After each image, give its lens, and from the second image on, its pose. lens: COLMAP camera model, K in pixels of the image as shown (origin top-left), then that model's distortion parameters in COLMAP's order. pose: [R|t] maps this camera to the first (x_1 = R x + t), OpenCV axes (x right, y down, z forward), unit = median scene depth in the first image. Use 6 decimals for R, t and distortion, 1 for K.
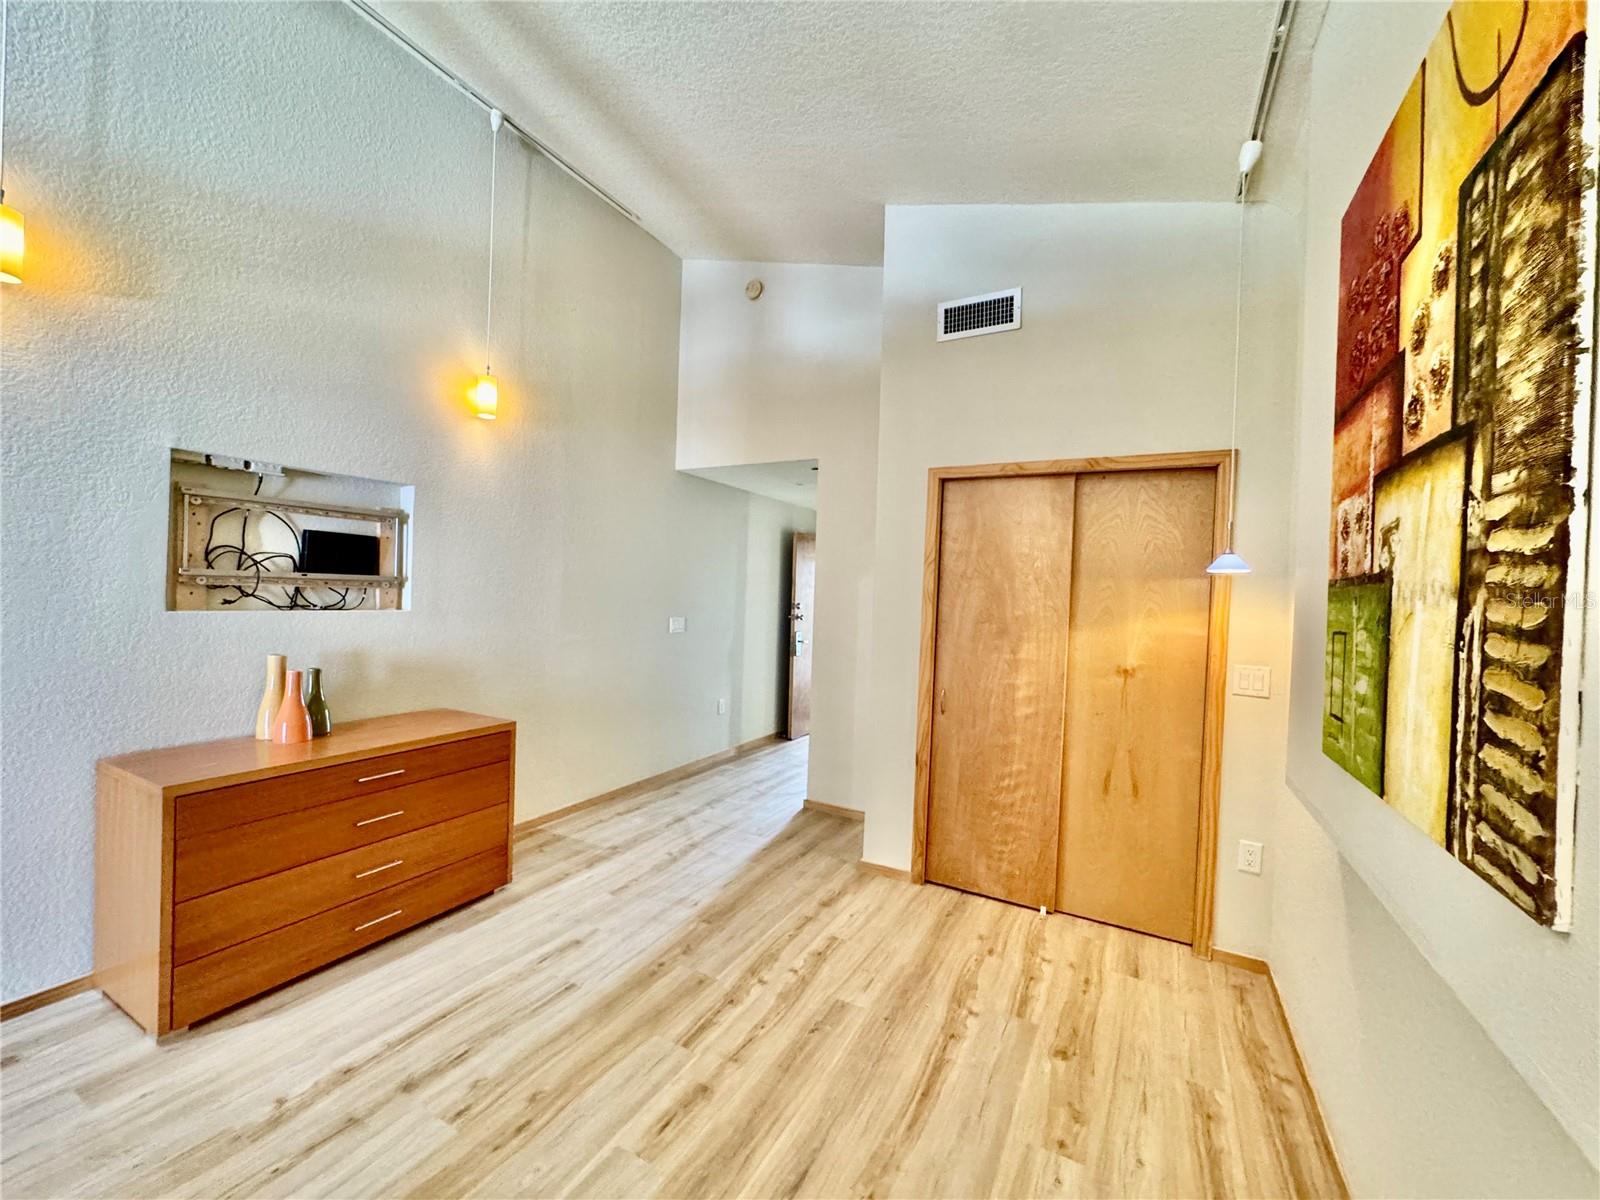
lens RADIAL K [[639.2, 0, 799.6], [0, 639.2, 601.2], [0, 0, 1]] dist [-0.004261, 0.000321]
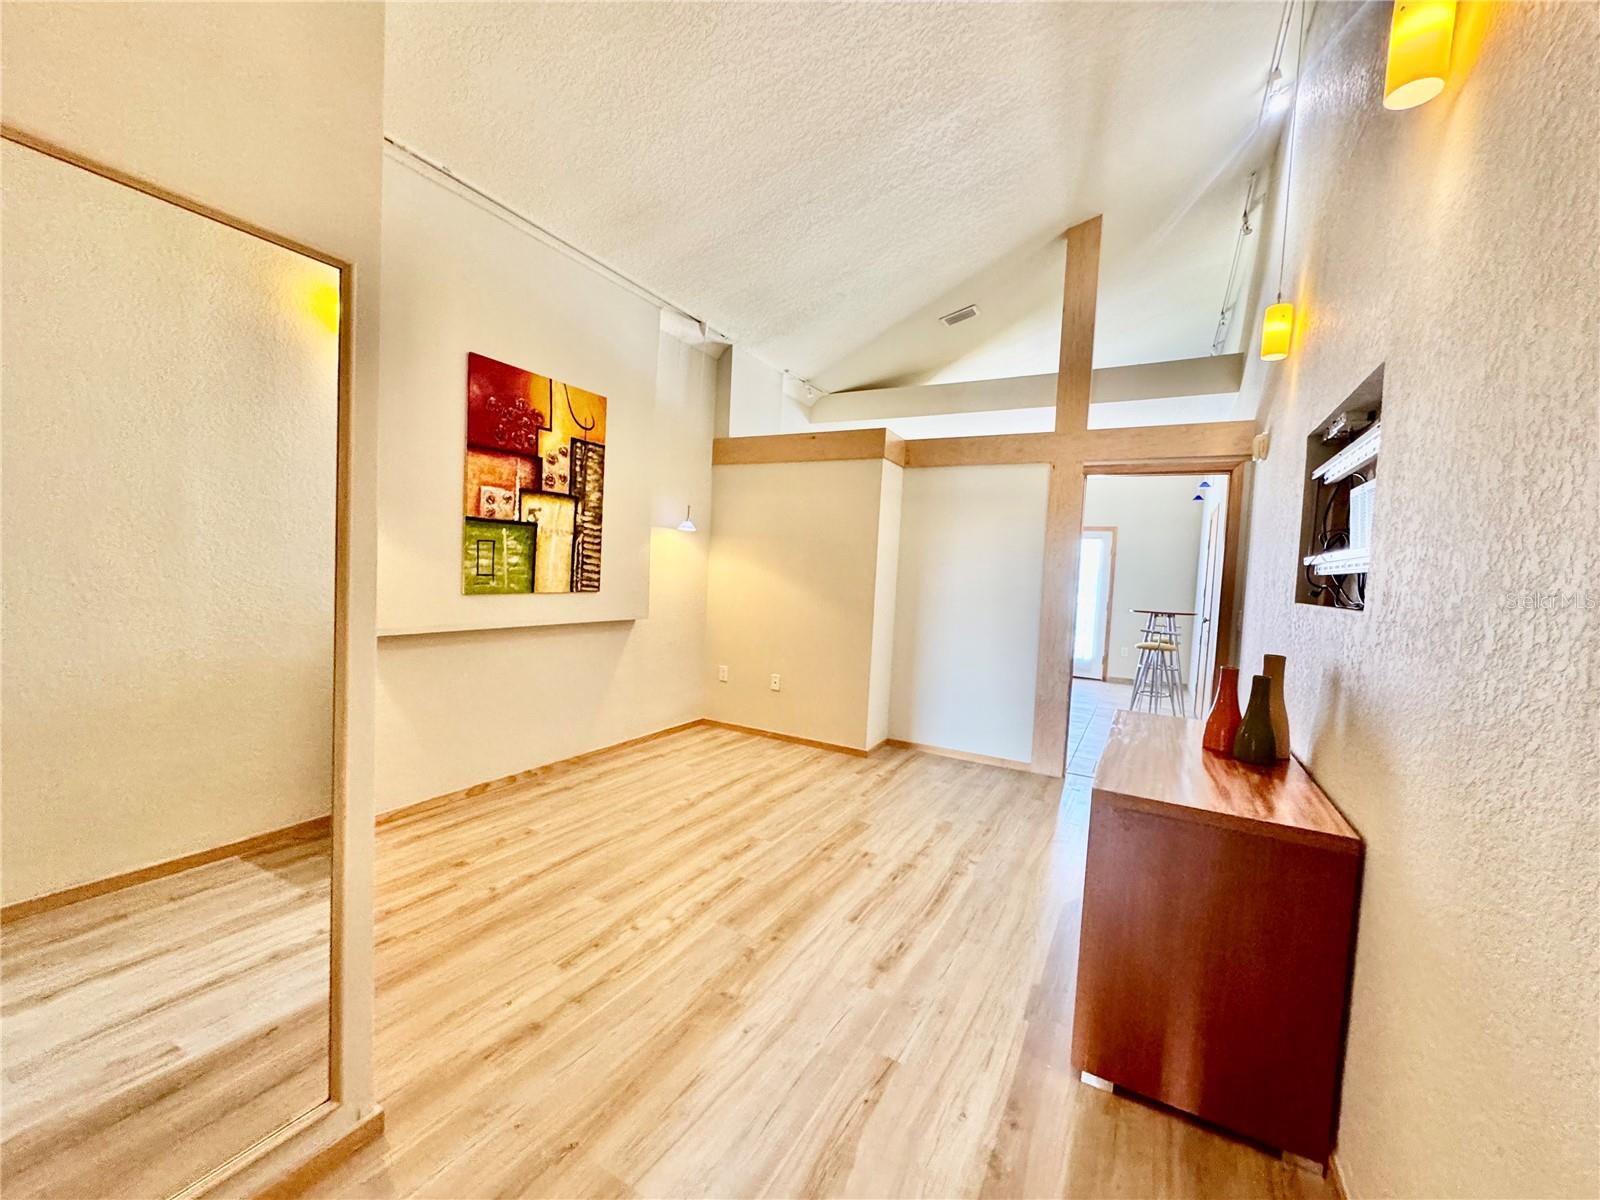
lens RADIAL K [[639.2, 0, 799.6], [0, 639.2, 601.2], [0, 0, 1]] dist [-0.004261, 0.000321]
pose [[-0.996472, -0.083050, 0.012123, -0.268689], [-0.082120, 0.994594, 0.063547, 0.017456], [-0.017335, 0.062327, -0.997905, 2.284797]]
